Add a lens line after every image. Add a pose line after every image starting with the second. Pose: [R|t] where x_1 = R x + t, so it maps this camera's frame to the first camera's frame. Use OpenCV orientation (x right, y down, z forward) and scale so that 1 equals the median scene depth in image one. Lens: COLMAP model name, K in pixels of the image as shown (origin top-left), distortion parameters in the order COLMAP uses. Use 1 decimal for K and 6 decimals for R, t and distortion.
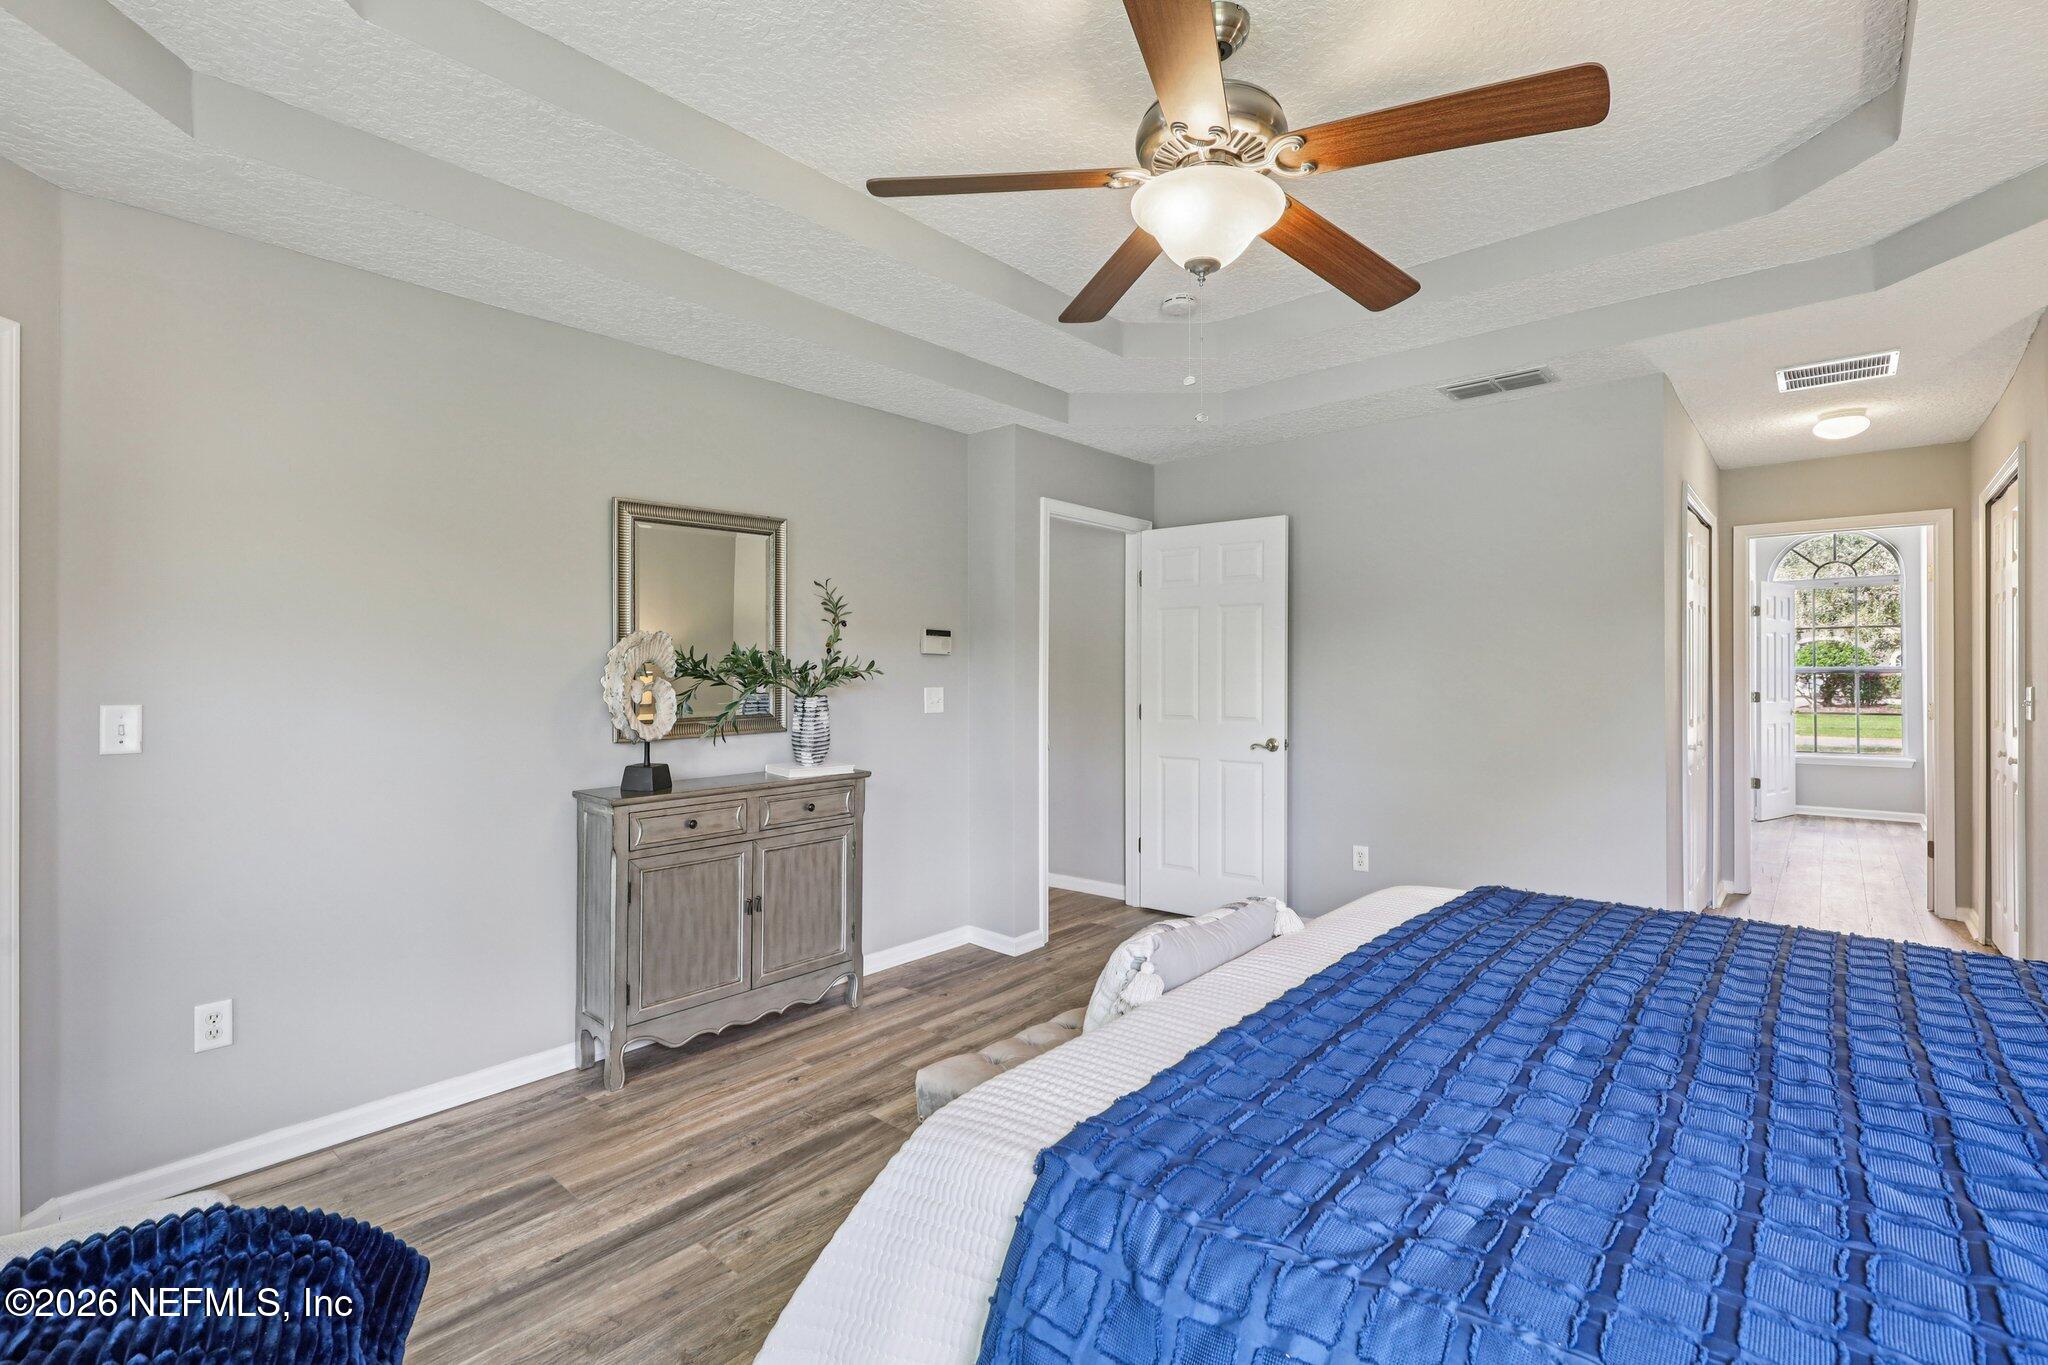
lens RADIAL K [[925.2, 0, 1023.9], [0, 925.2, 676.9], [0, 0, 1]] dist [0.000621, 0.000569]
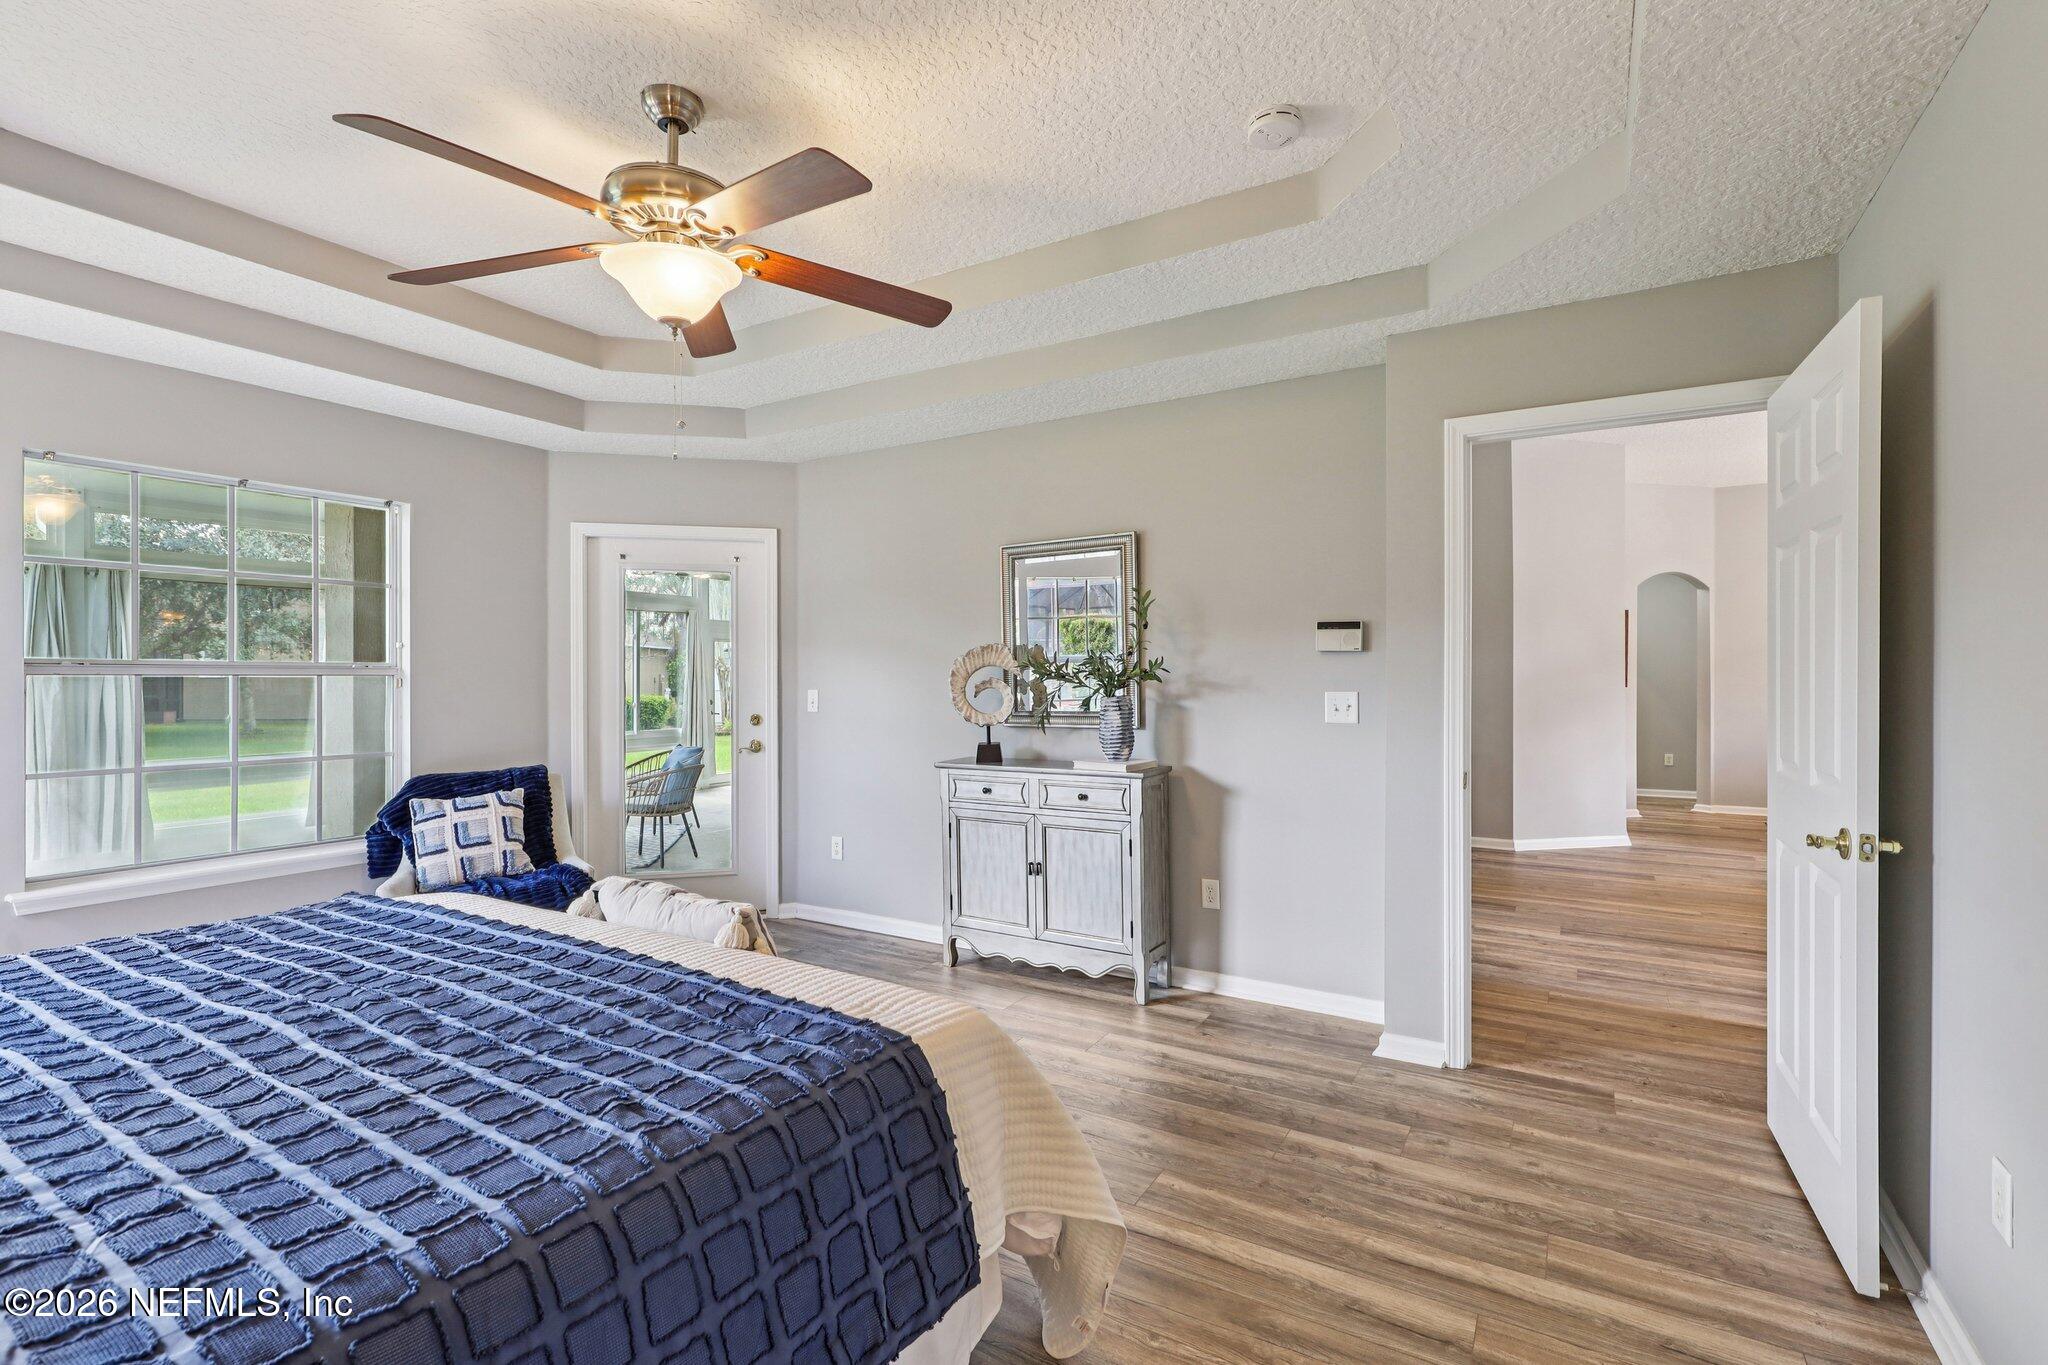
lens RADIAL K [[925.2, 0, 1029.9], [0, 925.2, 677.4], [0, 0, 1]] dist [0.000621, 0.000569]
pose [[0.174151, 0.006389, -0.984698, 0.840545], [0.000582, 0.999978, 0.006591, -0.008656], [0.984719, -0.001721, 0.174144, 0.745652]]
